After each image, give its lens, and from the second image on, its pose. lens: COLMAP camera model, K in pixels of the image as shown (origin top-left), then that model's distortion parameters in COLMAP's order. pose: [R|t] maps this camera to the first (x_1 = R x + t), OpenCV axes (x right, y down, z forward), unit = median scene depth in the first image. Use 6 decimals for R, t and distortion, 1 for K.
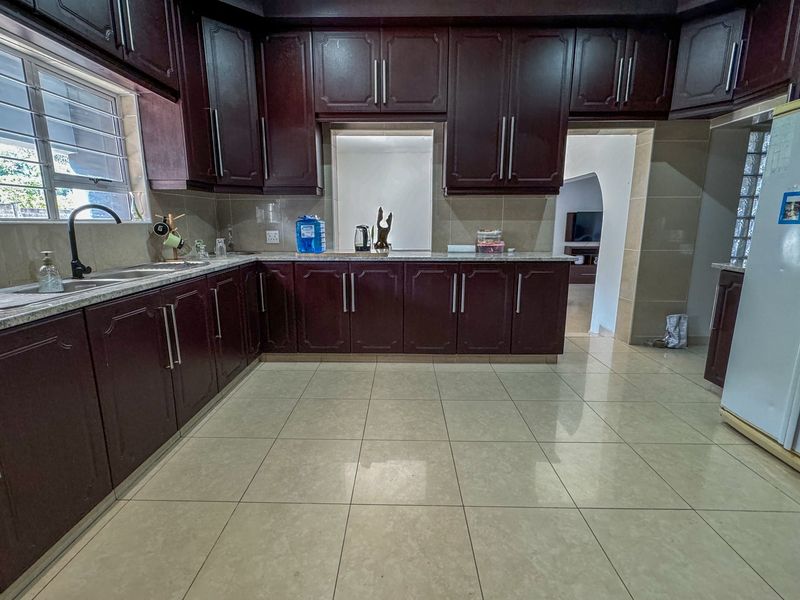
lens RADIAL K [[381.4, 0, 398.3], [0, 381.4, 297.0], [0, 0, 1]] dist [0.001855, 0.001051]
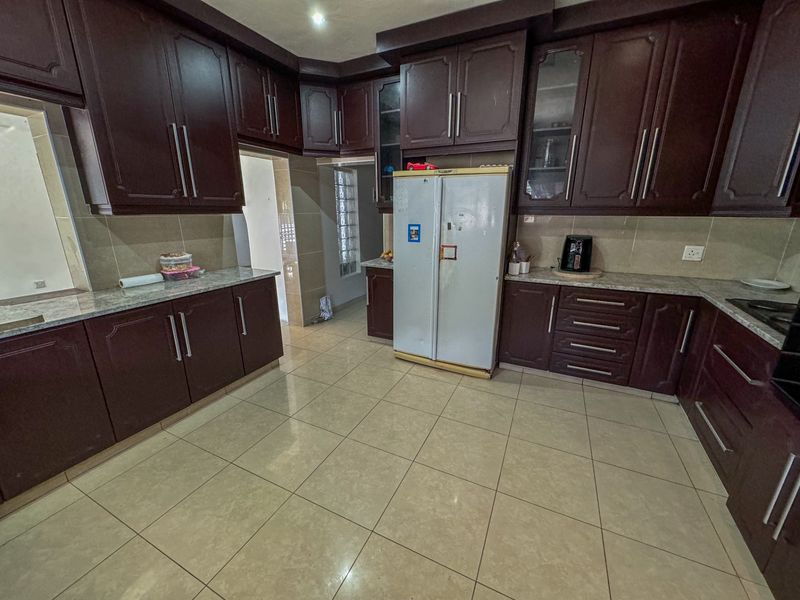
lens RADIAL K [[319.9, 0, 401.5], [0, 319.9, 301.2], [0, 0, 1]] dist [-0.000405, 0.000888]
pose [[0.410316, -0.247493, 0.877718, -0.227507], [0.171580, 0.966232, 0.192242, -0.131498], [-0.895657, 0.071719, 0.438925, 0.246031]]
